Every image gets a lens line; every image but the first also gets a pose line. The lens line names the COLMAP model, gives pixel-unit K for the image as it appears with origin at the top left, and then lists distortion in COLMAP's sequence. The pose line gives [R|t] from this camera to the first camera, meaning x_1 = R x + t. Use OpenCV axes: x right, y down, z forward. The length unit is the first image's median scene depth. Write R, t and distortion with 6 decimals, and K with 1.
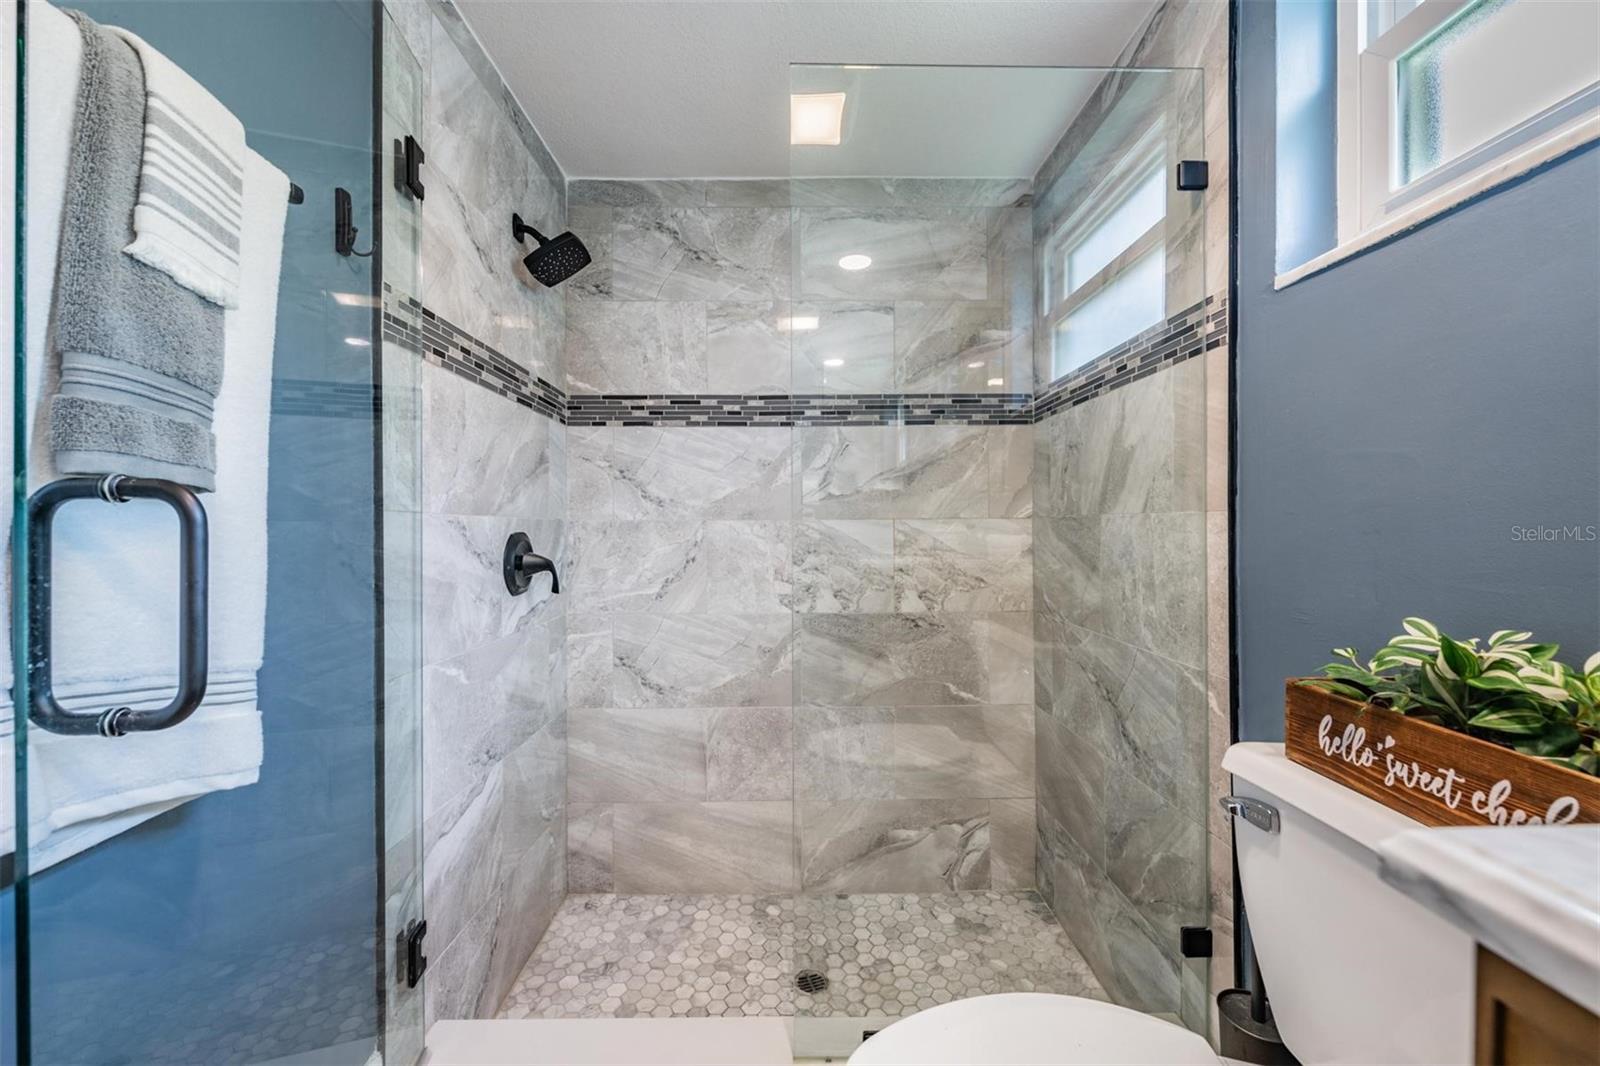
lens RADIAL K [[628.1, 0, 793.1], [0, 628.1, 525.2], [0, 0, 1]] dist [0.002786, -0.001557]
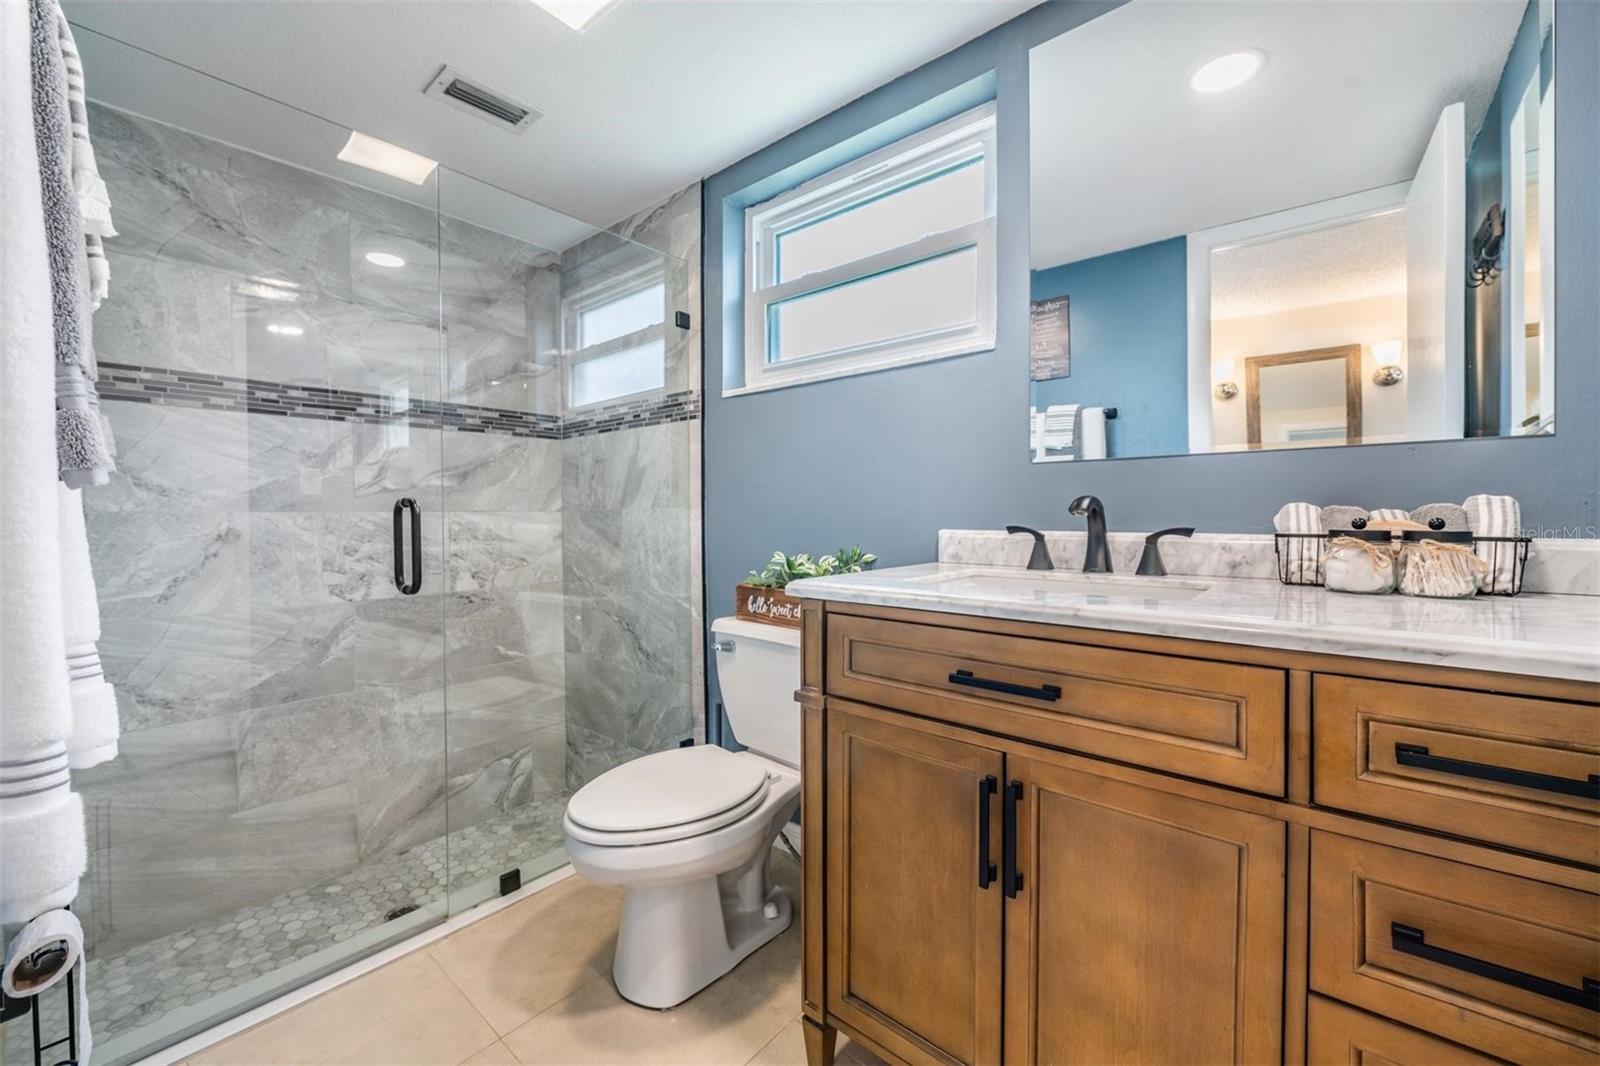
lens RADIAL K [[628.1, 0, 800.3], [0, 628.1, 524.0], [0, 0, 1]] dist [0.002786, -0.001557]
pose [[0.653500, -0.011999, 0.756831, -0.296510], [0.003486, 0.999911, 0.012843, 0.000784], [-0.756918, -0.005755, 0.653484, -0.248218]]
